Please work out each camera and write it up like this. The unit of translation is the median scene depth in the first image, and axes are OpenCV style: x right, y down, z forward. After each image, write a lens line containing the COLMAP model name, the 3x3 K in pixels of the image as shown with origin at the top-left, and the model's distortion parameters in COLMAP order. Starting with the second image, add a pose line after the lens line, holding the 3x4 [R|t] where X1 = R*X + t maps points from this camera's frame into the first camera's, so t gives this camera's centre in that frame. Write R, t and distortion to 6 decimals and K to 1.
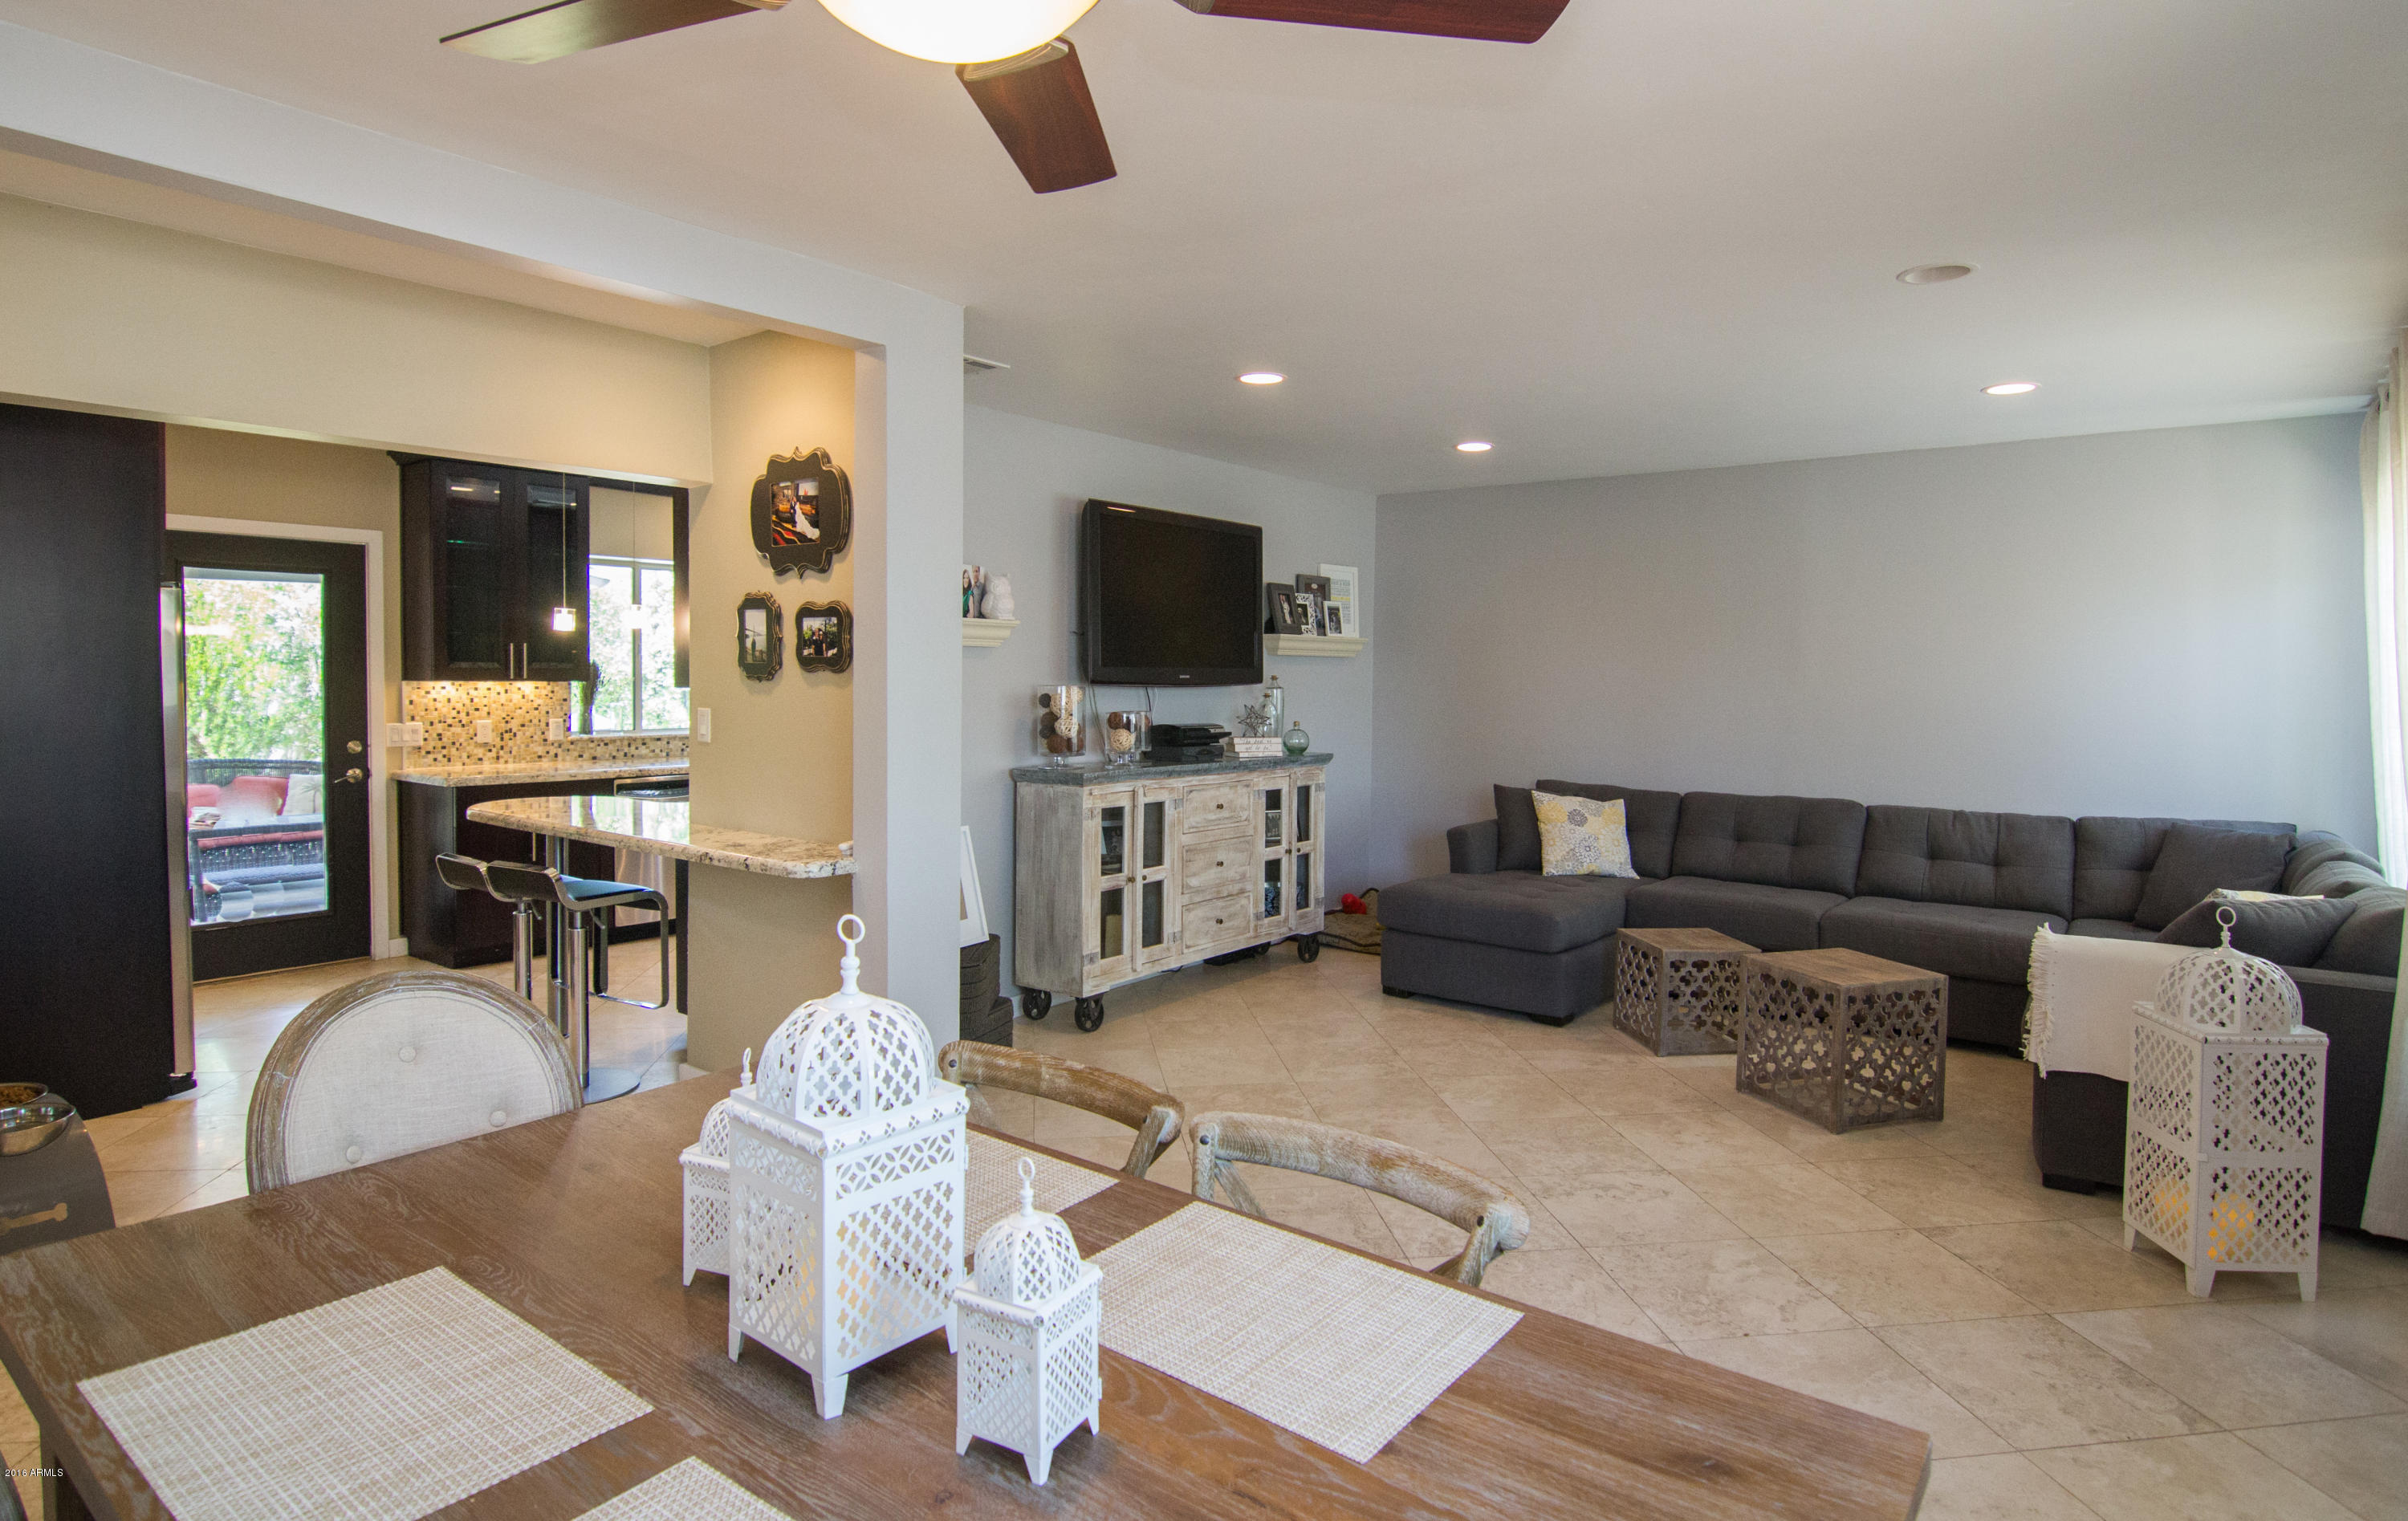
lens RADIAL K [[1273.8, 0, 1205.1], [0, 1273.8, 707.2], [0, 0, 1]] dist [-0.017946, -0.000753]
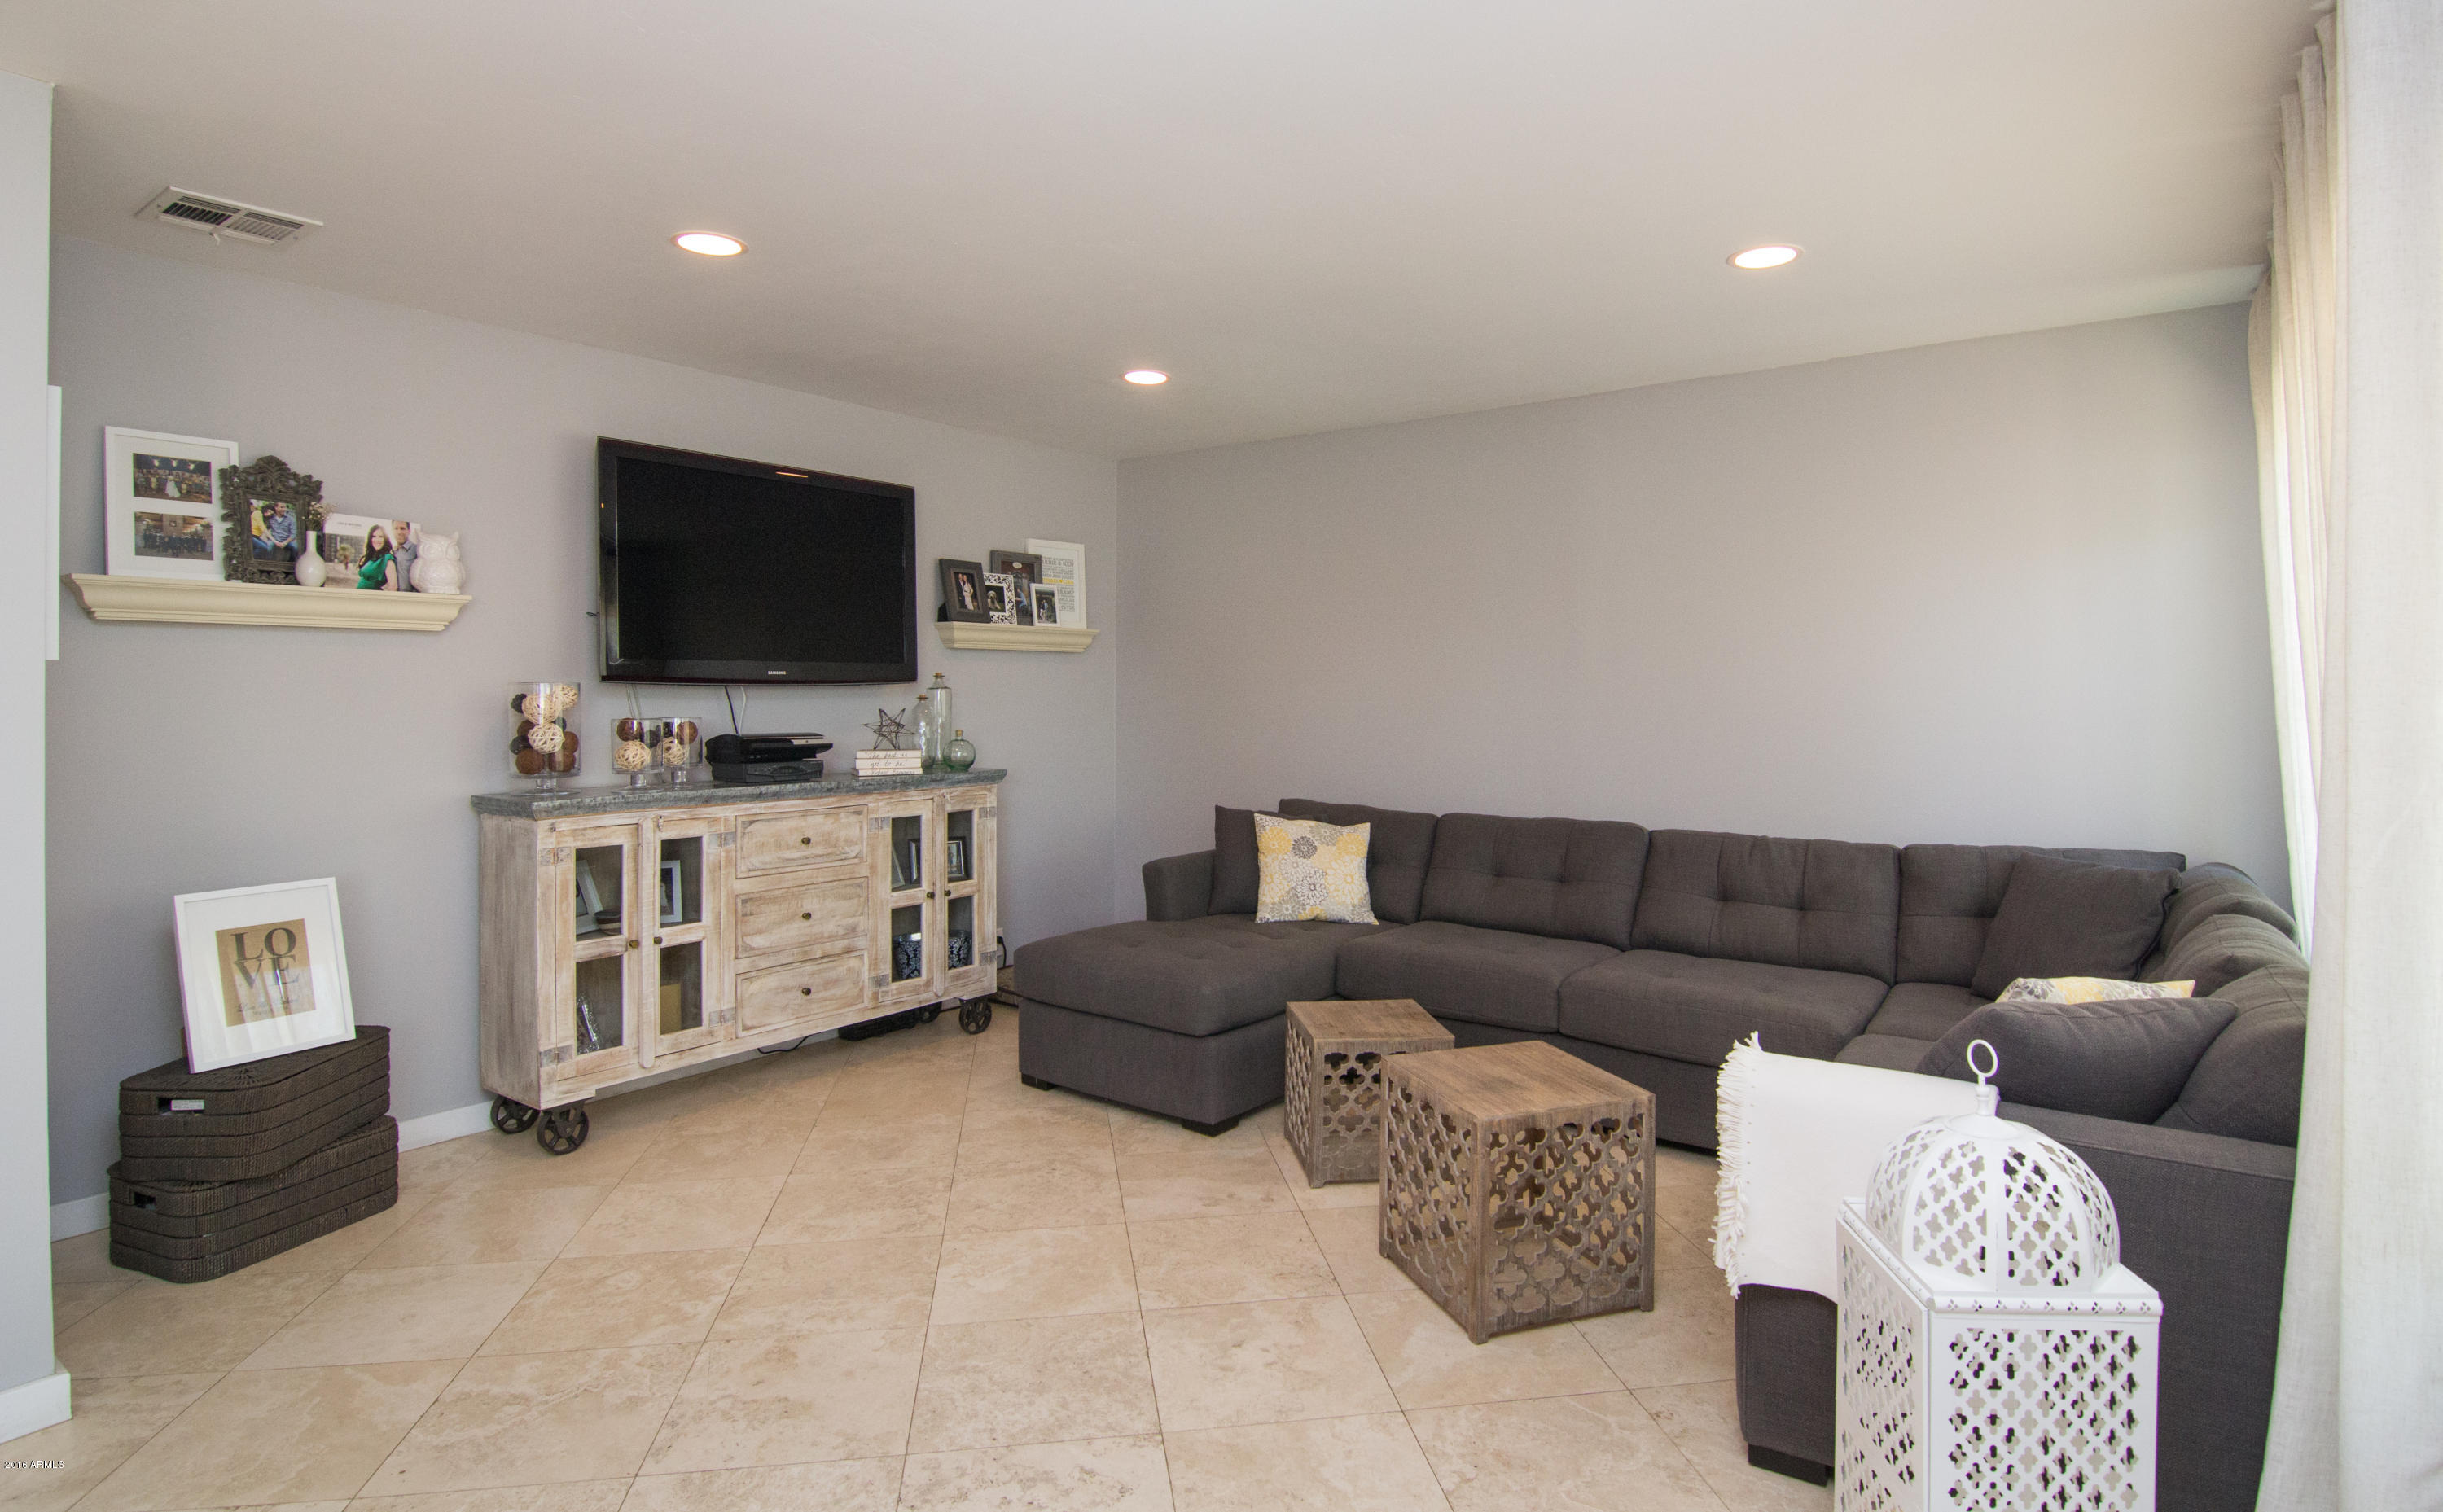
lens RADIAL K [[1249.8, 0, 1217.5], [0, 1249.8, 690.9], [0, 0, 1]] dist [-0.012584, -0.001216]
pose [[0.999768, -0.009737, 0.019189, 0.253501], [0.010191, 0.999668, -0.023678, 0.008122], [-0.018952, 0.023868, 0.999535, 0.248241]]
